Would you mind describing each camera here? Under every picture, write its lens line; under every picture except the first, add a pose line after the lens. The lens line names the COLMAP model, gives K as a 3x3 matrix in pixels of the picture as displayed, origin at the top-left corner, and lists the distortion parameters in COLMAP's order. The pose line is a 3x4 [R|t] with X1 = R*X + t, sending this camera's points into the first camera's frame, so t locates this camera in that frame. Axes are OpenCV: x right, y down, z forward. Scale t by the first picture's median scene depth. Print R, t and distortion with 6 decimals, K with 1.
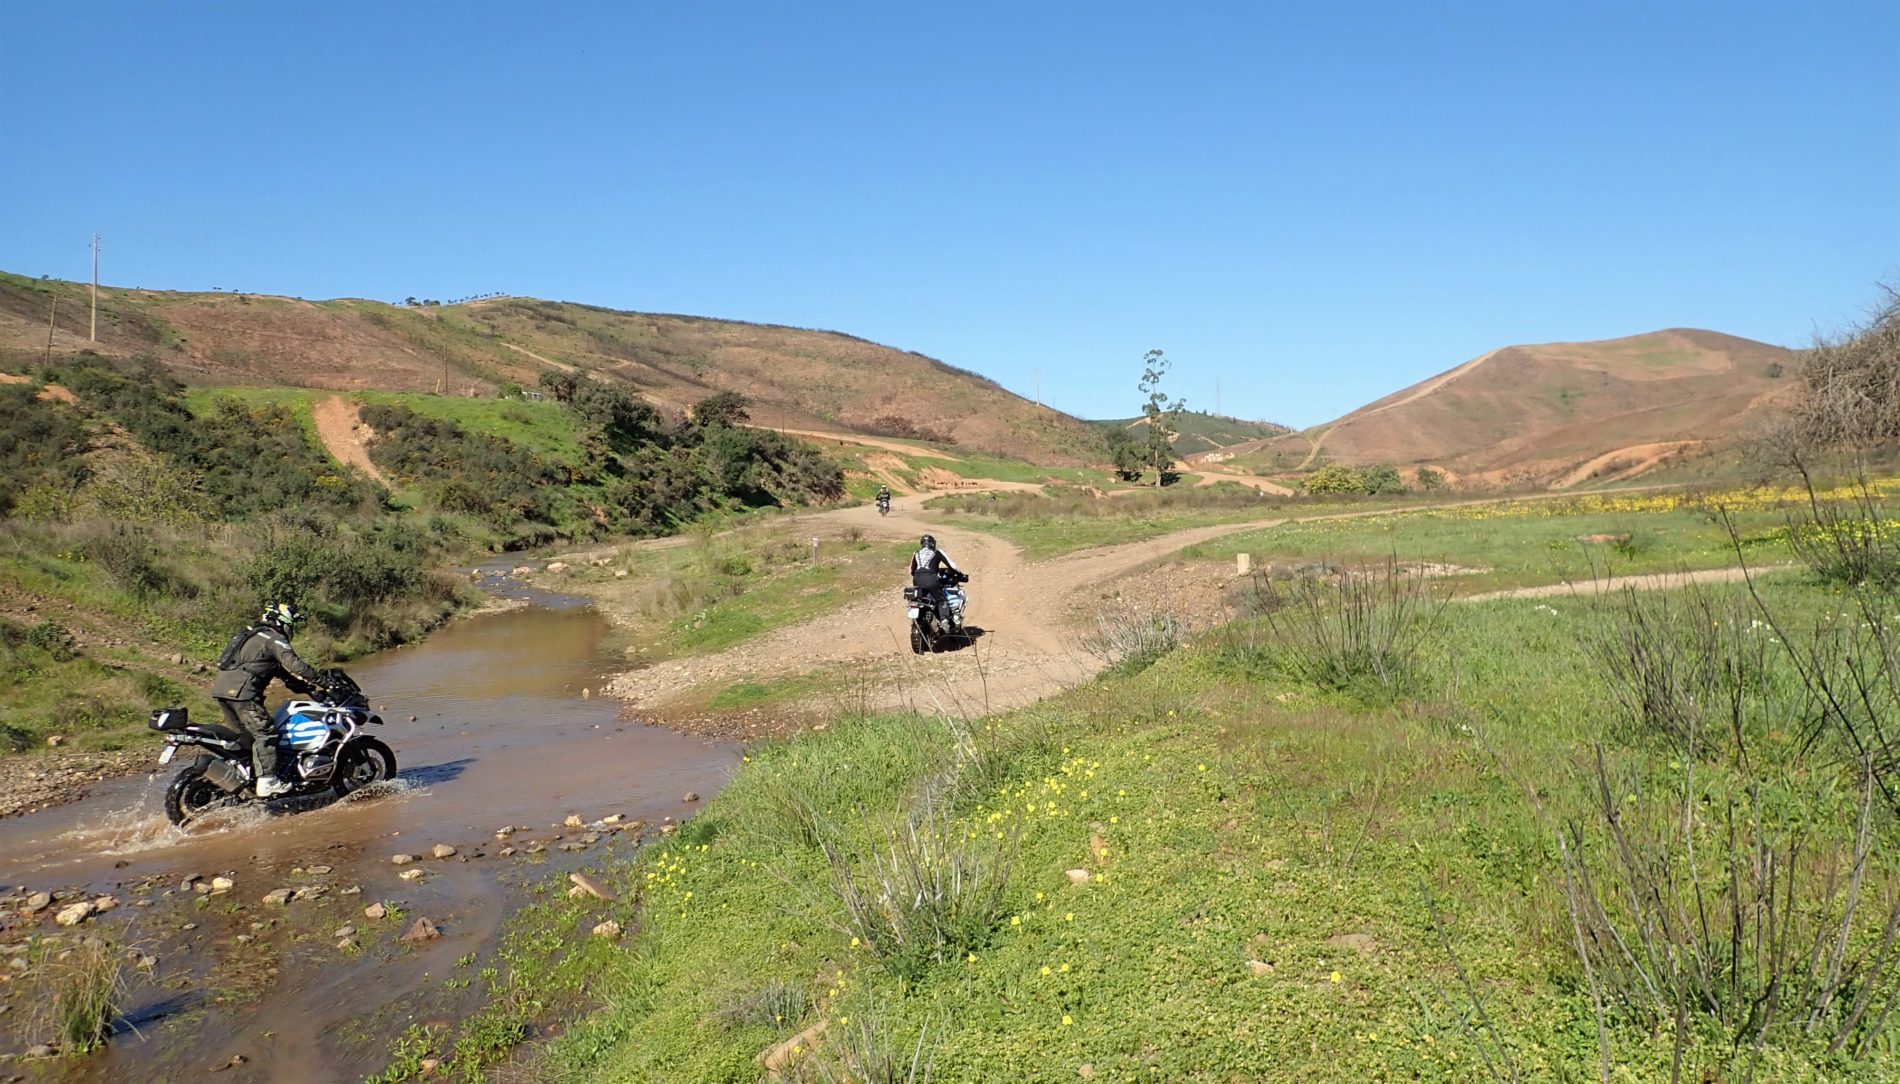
lens RADIAL K [[1530.4, 0, 949.7], [0, 1530.4, 542.0], [0, 0, 1]] dist [-0.007356, -0.002132]
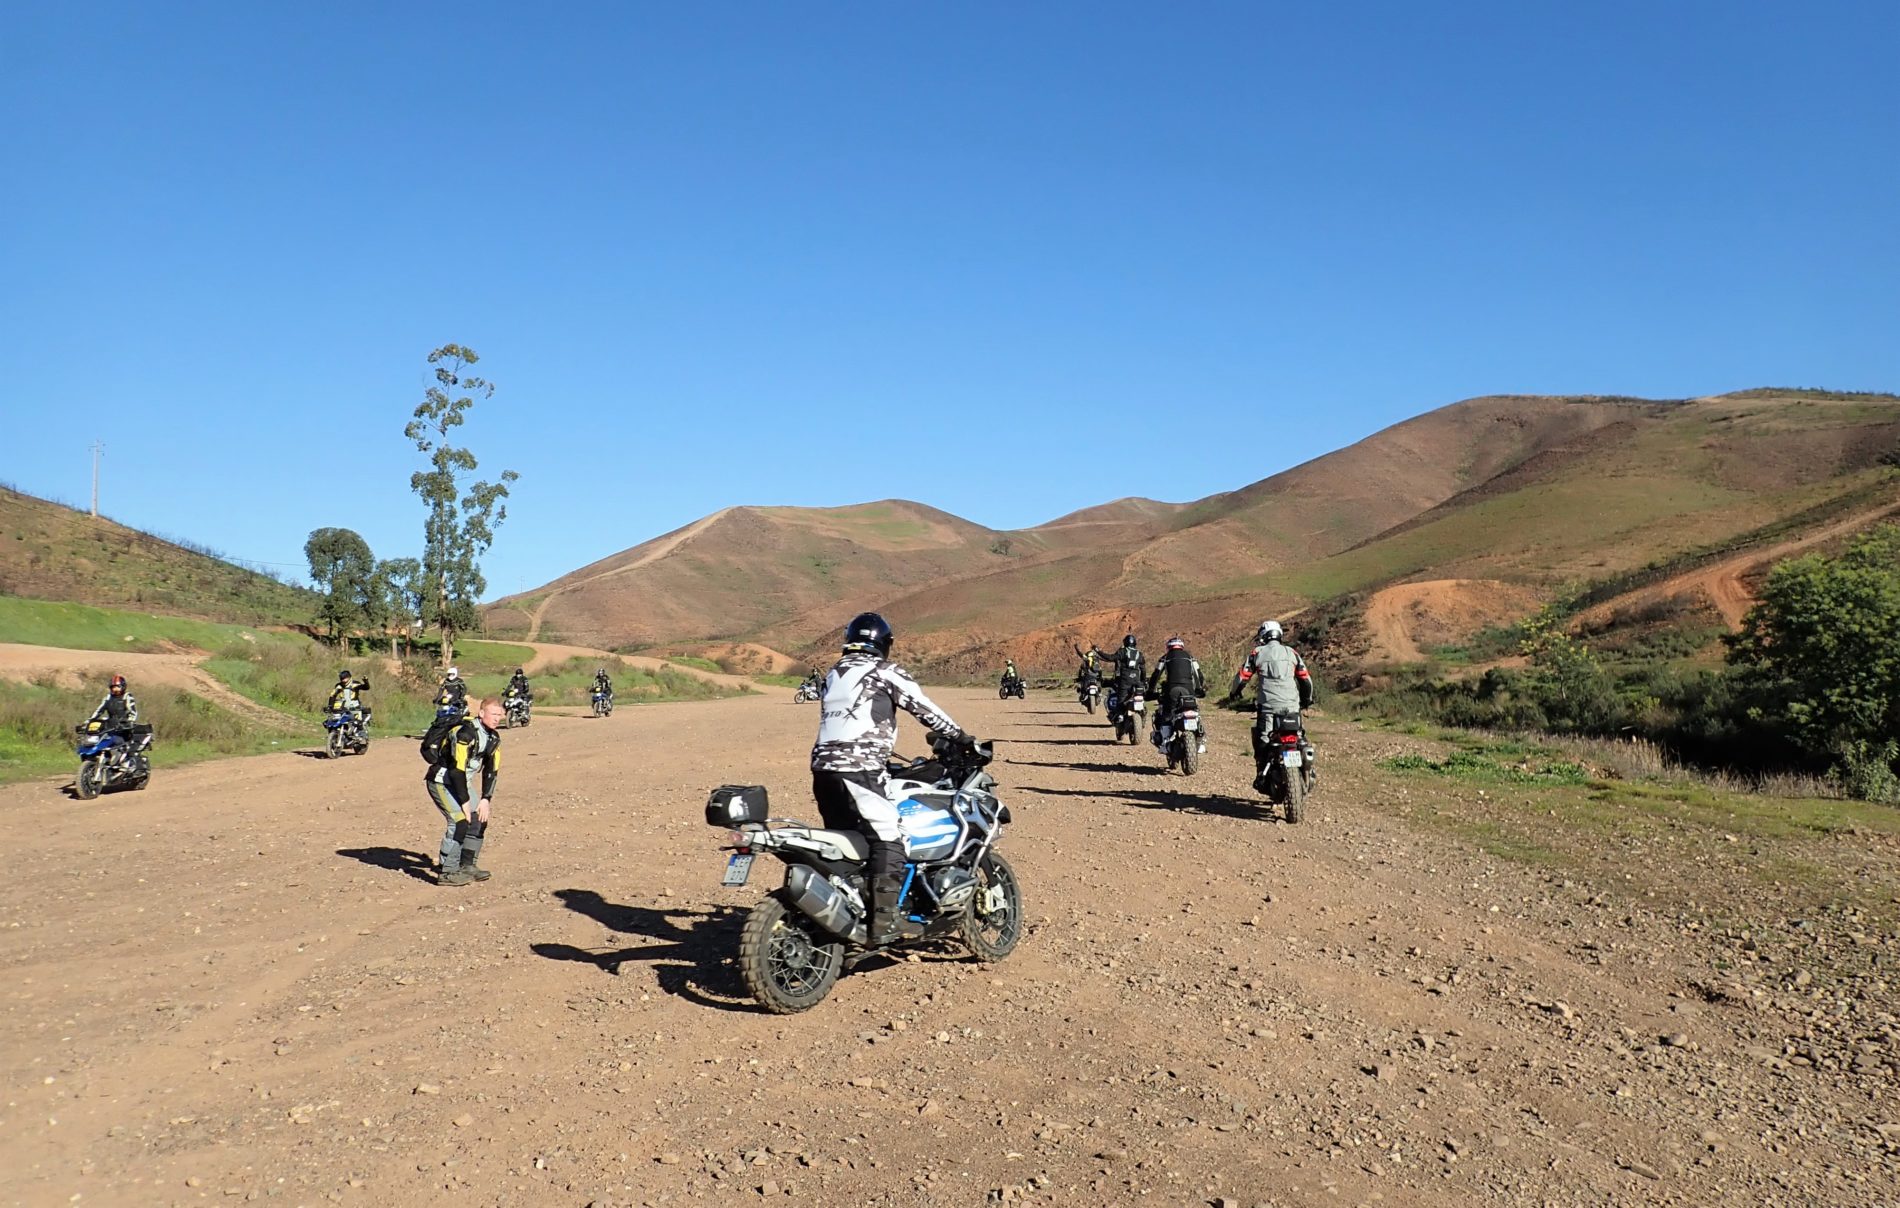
lens RADIAL K [[1360.9, 0, 944.7], [0, 1360.9, 599.6], [0, 0, 1]] dist [-0.004865, -0.000326]
pose [[0.790747, 0.022680, 0.611723, 0.005023], [0.039941, 0.995272, -0.088530, -0.008316], [-0.610839, 0.094437, 0.786102, 0.376211]]
